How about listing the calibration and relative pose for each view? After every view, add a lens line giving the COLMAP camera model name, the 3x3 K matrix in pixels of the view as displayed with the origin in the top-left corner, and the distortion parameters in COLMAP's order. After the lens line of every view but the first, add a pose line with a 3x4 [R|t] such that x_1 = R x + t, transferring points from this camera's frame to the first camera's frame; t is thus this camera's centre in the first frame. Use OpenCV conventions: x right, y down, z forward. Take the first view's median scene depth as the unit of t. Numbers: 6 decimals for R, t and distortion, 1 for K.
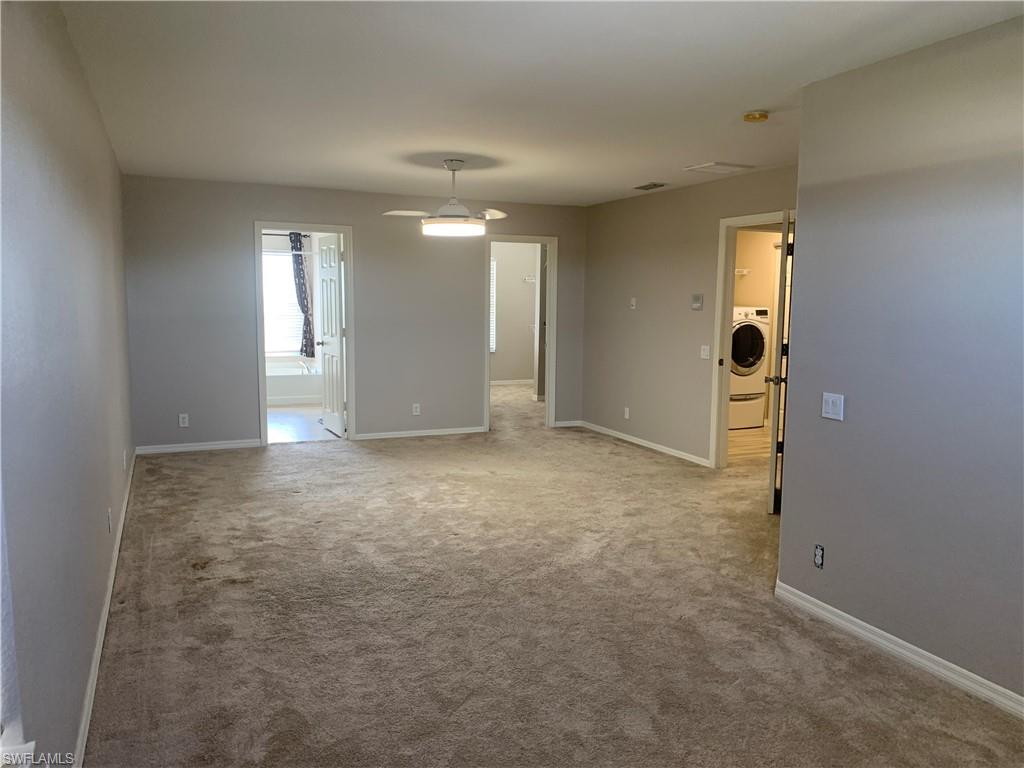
lens RADIAL K [[791.3, 0, 511.8], [0, 791.3, 387.7], [0, 0, 1]] dist [0.041640, -0.052870]
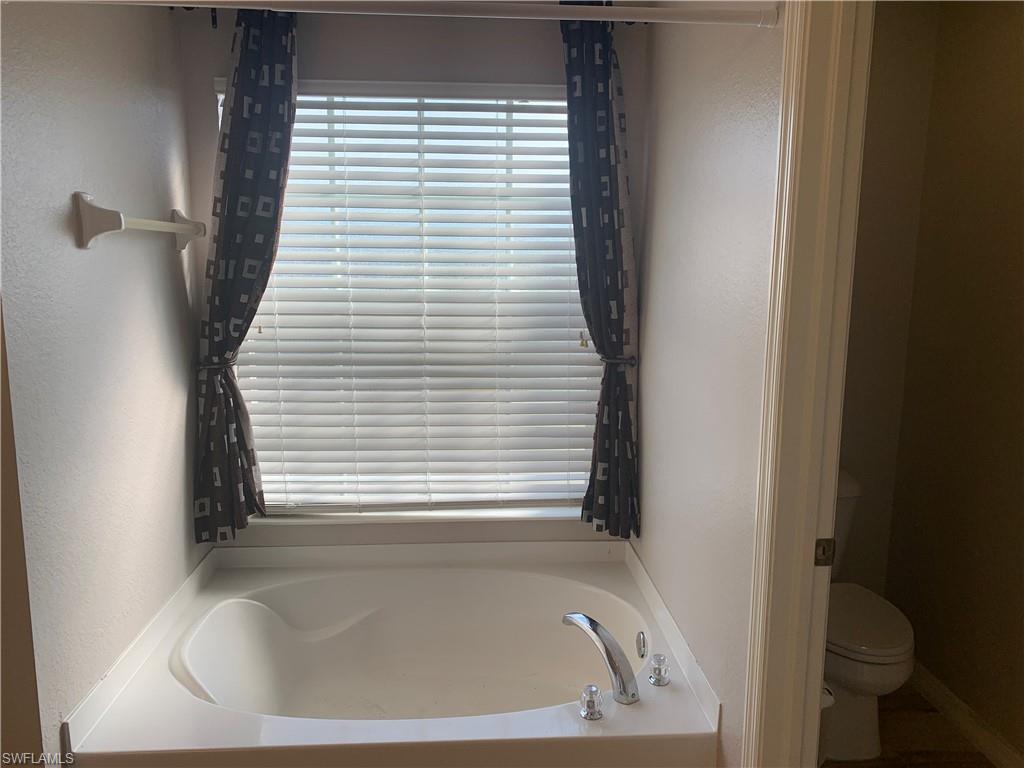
lens RADIAL K [[791.3, 0, 511.7], [0, 791.3, 383.5], [0, 0, 1]] dist [0.041640, -0.052870]
pose [[0.938723, 0.056433, -0.340022, -0.205926], [-0.042390, 0.997919, 0.048593, -0.095218], [0.342056, -0.031202, 0.939161, 0.762975]]
